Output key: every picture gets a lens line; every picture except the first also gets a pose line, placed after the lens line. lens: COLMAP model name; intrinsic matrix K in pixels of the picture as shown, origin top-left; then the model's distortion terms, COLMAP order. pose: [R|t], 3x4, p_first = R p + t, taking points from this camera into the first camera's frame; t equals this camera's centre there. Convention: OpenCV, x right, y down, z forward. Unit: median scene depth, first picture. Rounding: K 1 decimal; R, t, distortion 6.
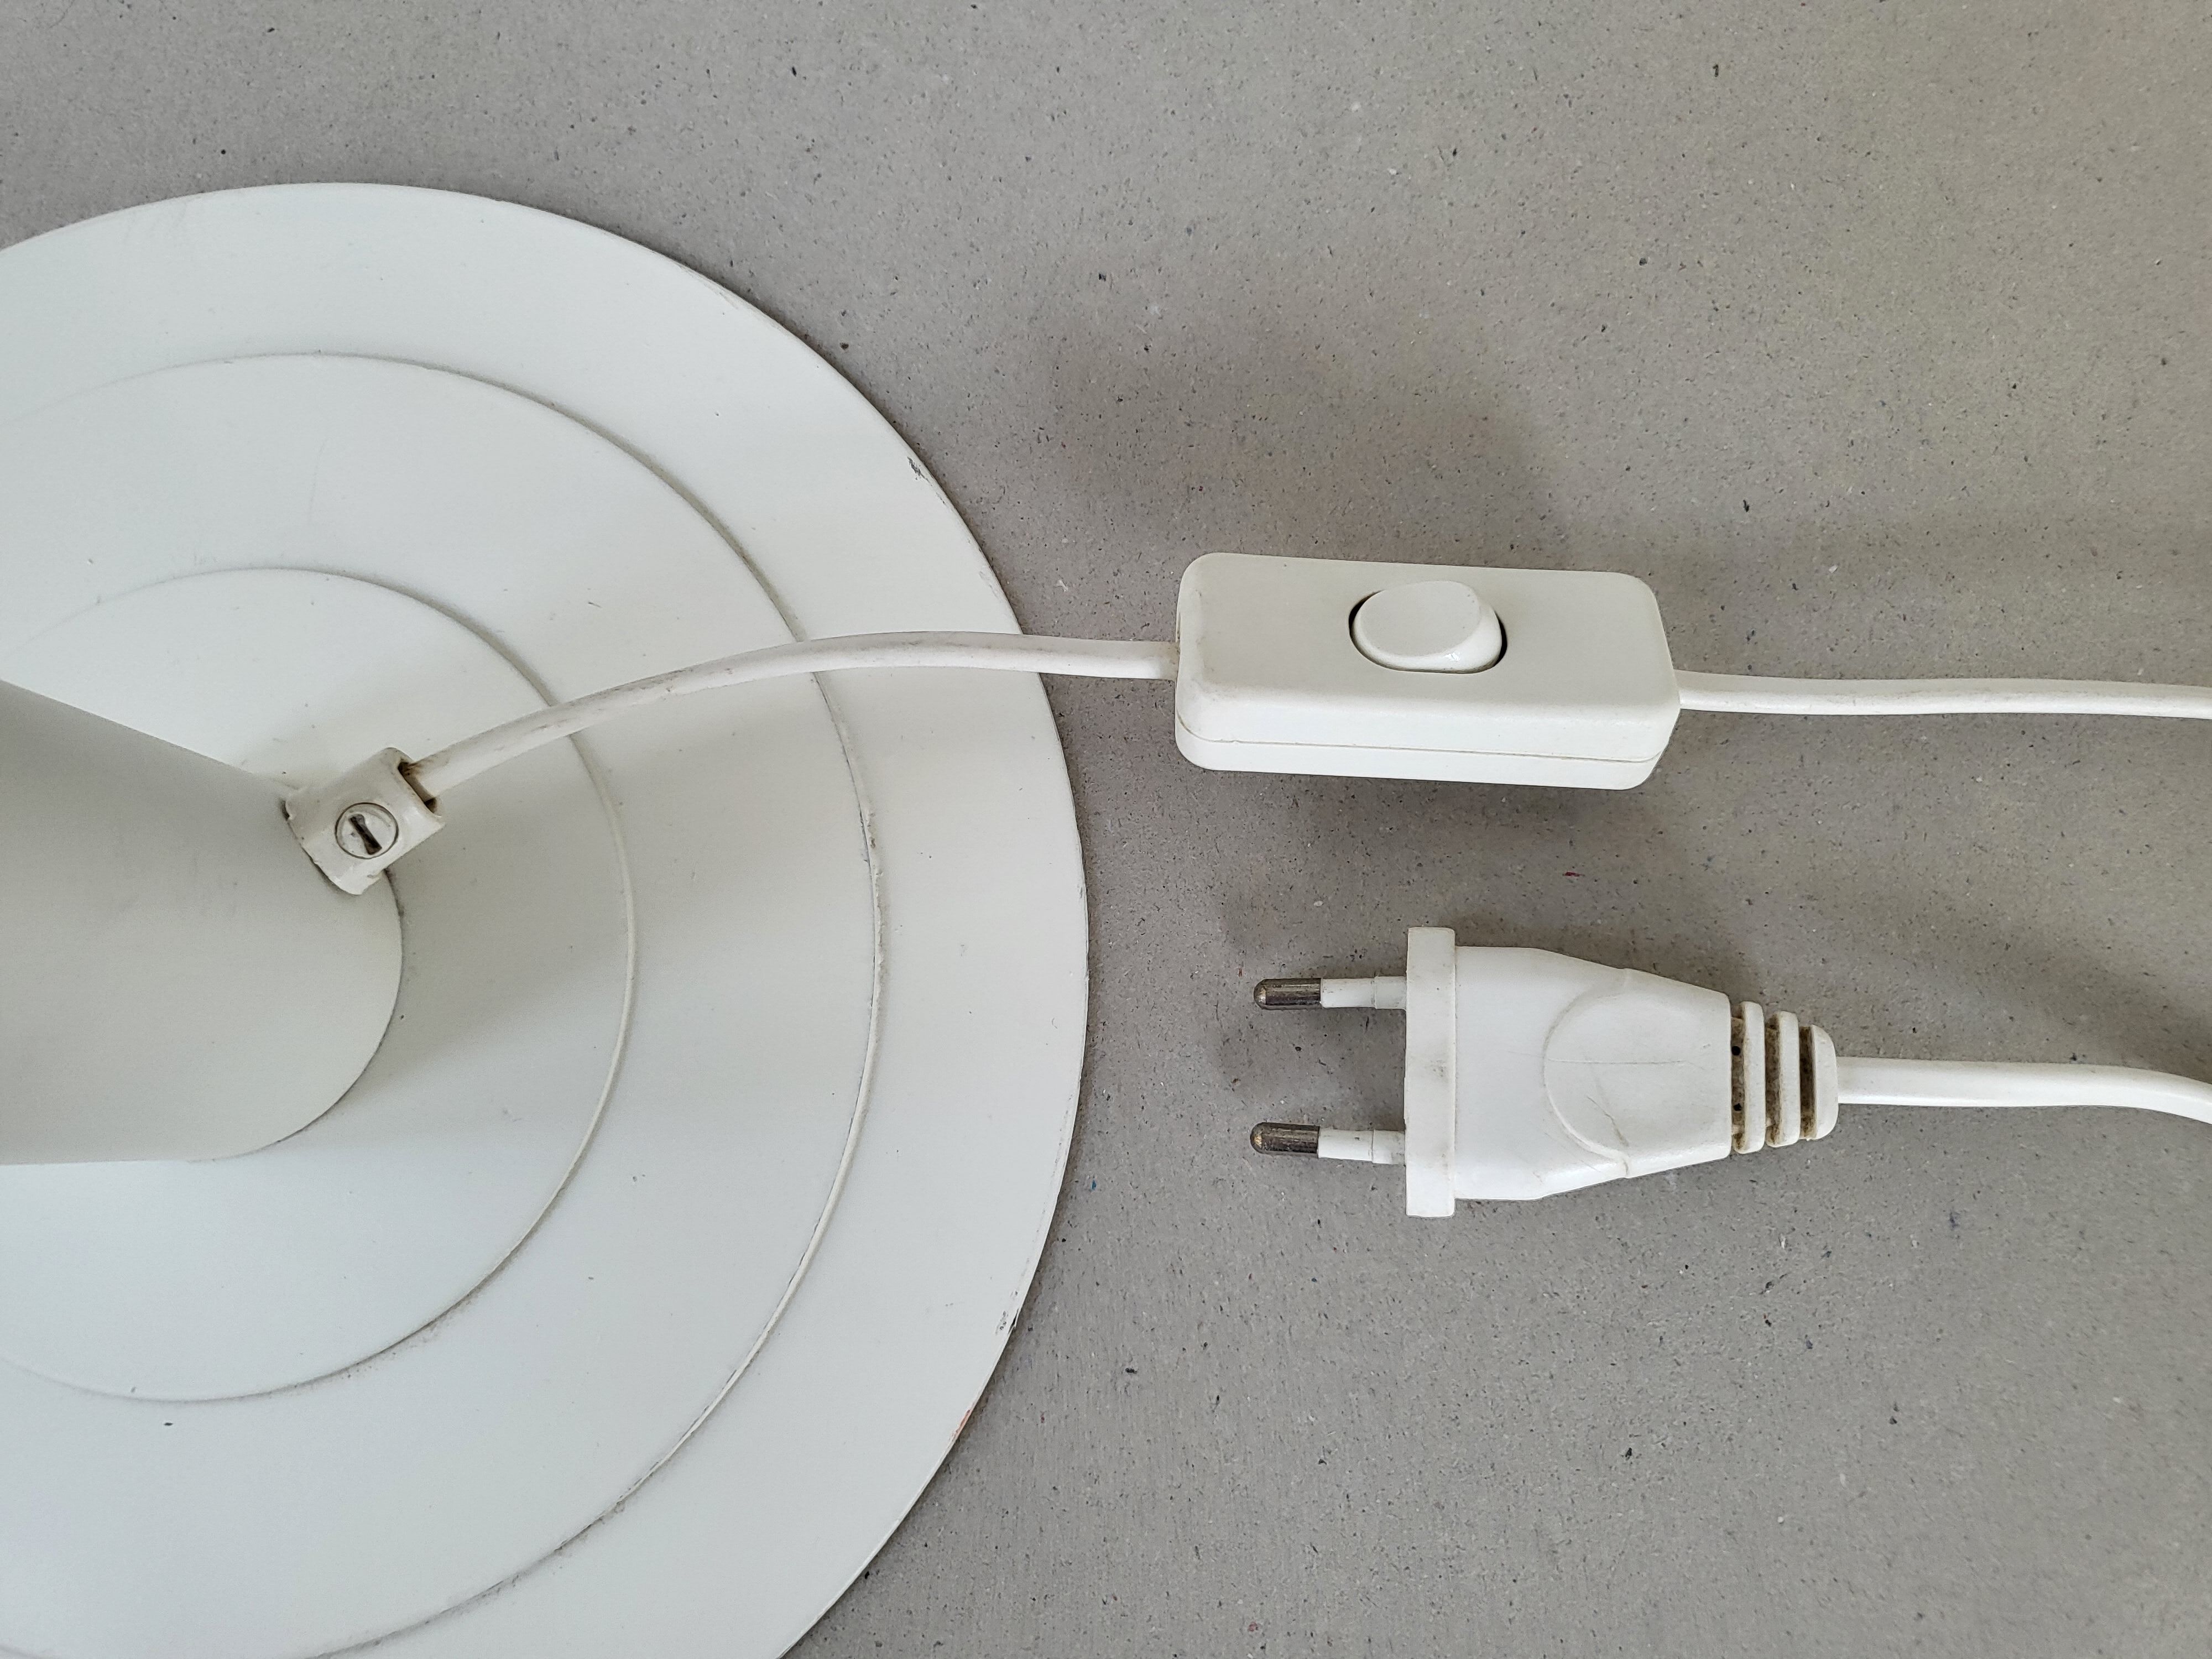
lens RADIAL K [[1700.8, 0, 1114.5], [0, 1700.8, 791.0], [0, 0, 1]] dist [-0.008904, 0.060143]
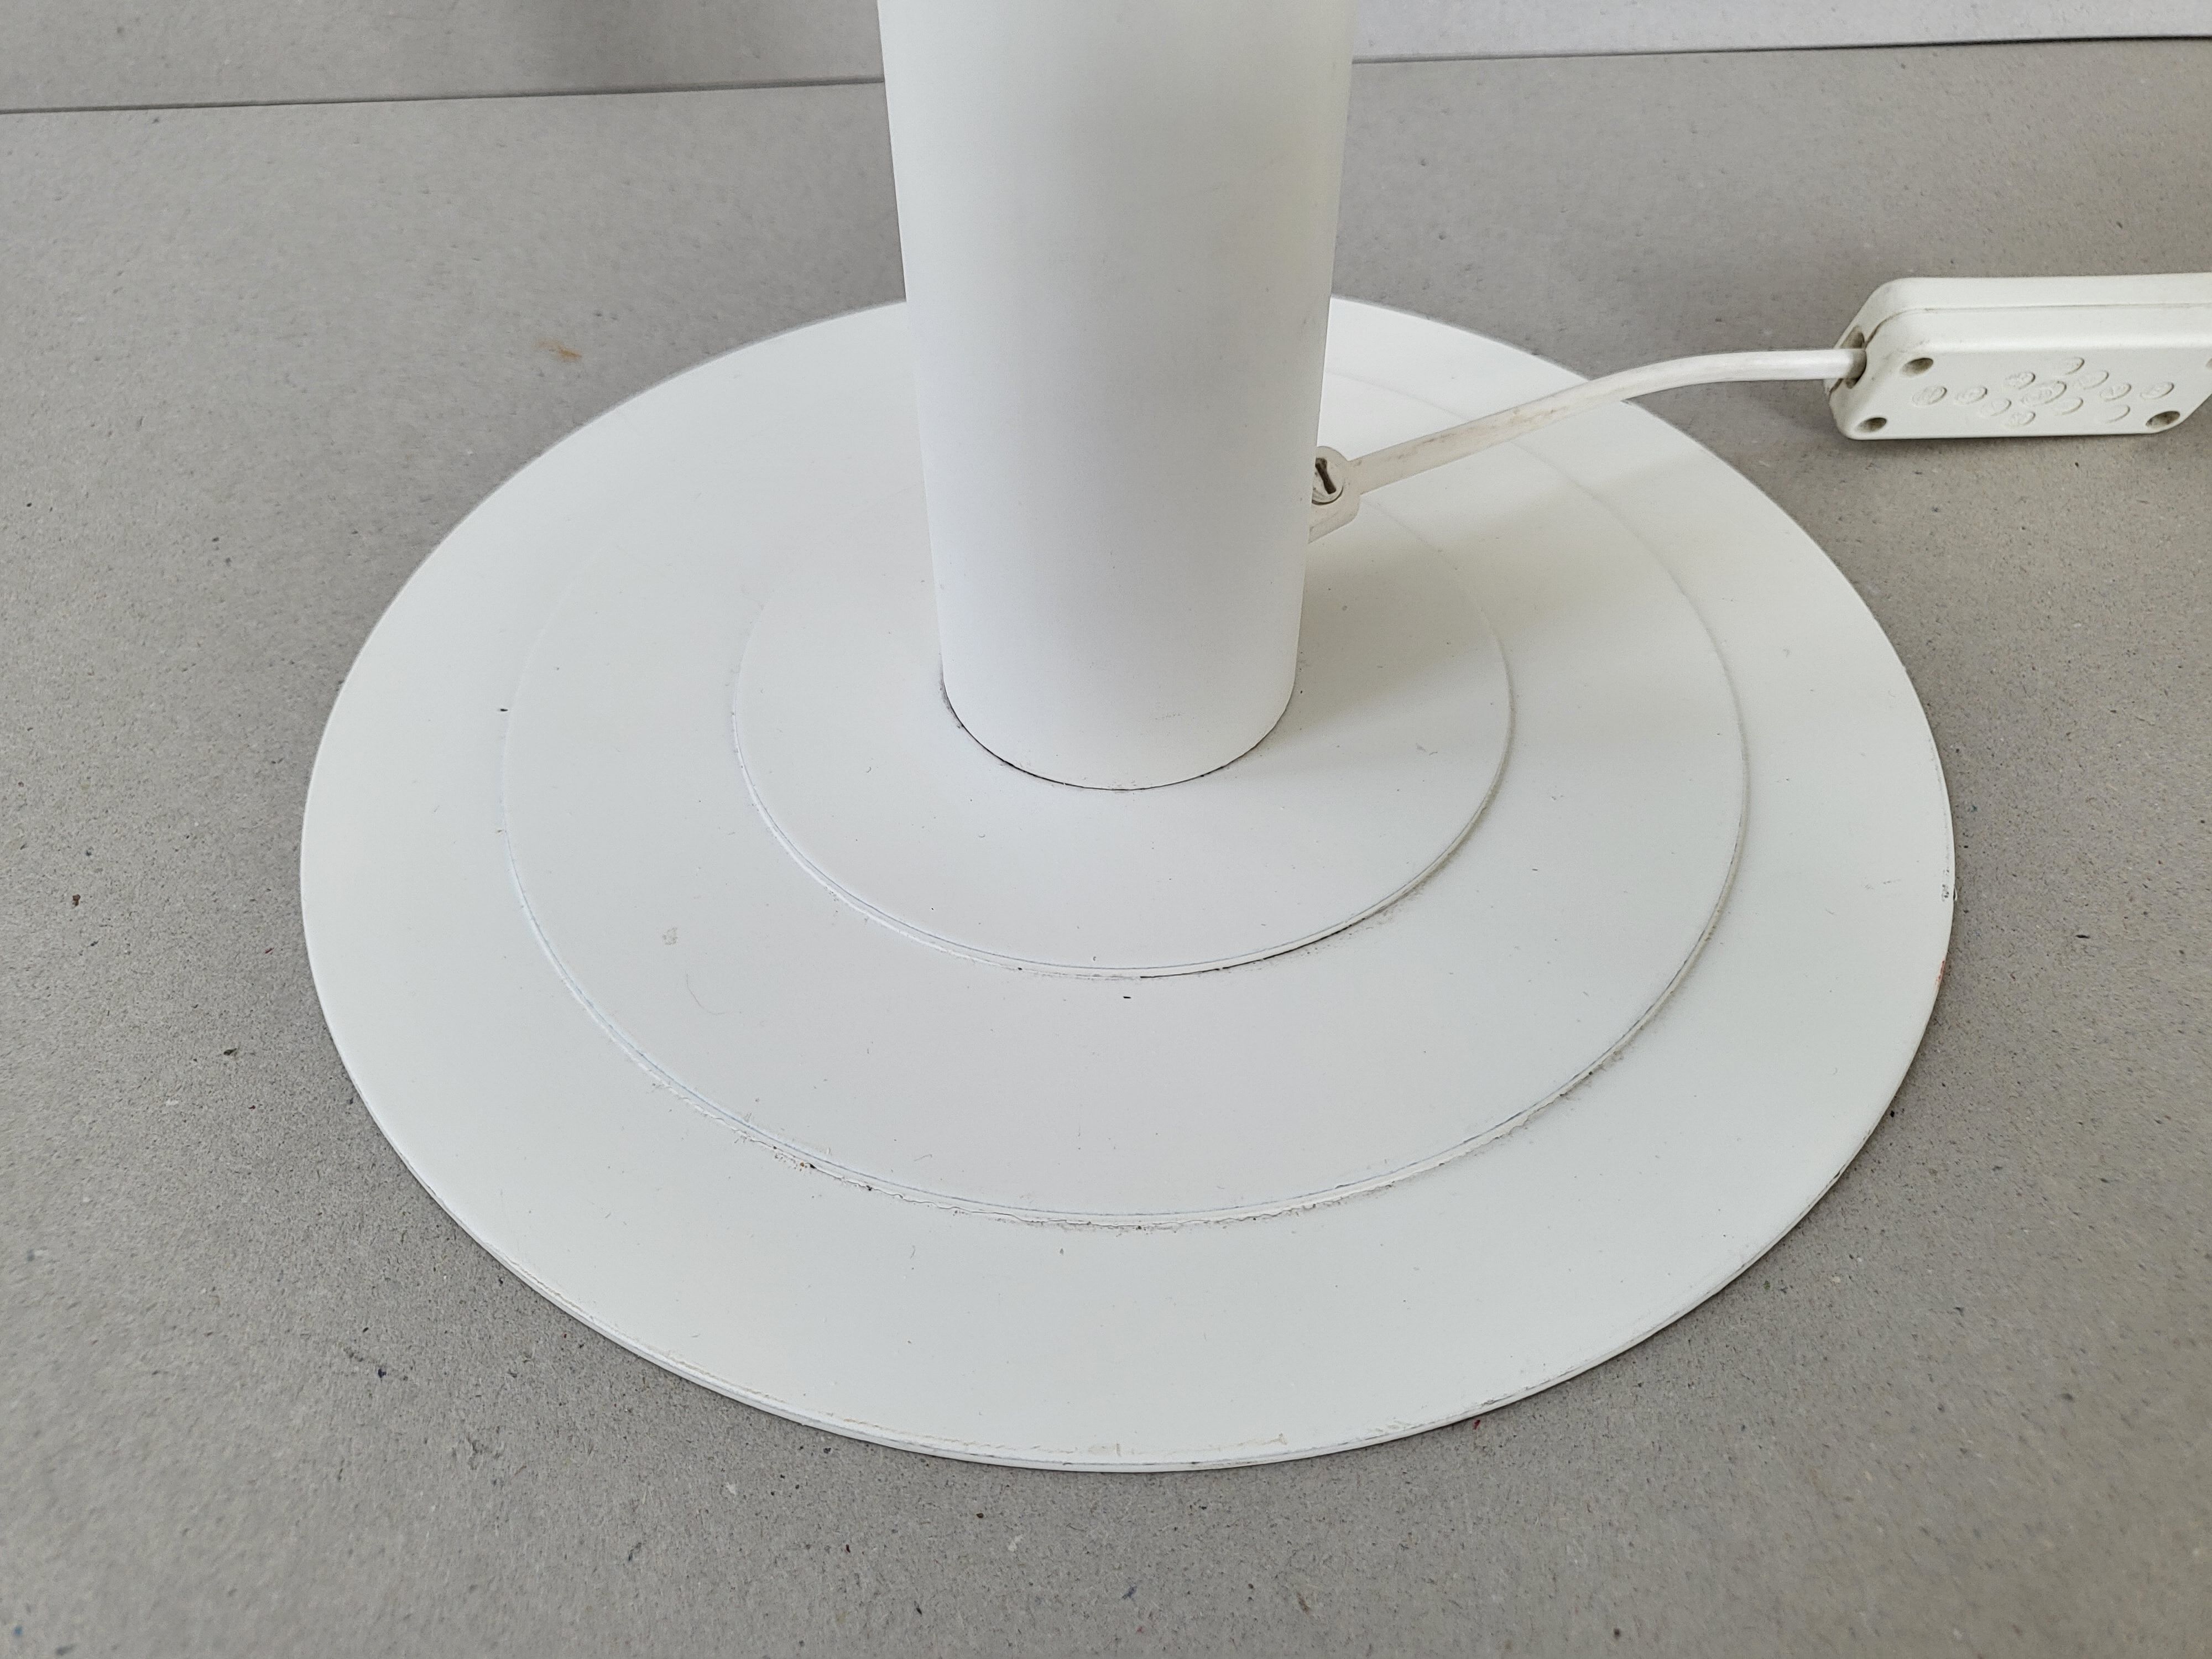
lens RADIAL K [[1700.8, 0, 1114.5], [0, 1700.8, 791.0], [0, 0, 1]] dist [-0.008904, 0.060143]
pose [[0.995704, 0.024001, 0.089425, -0.648016], [0.030513, 0.826813, -0.561648, 0.809337], [-0.087418, 0.561964, 0.822529, 0.157303]]
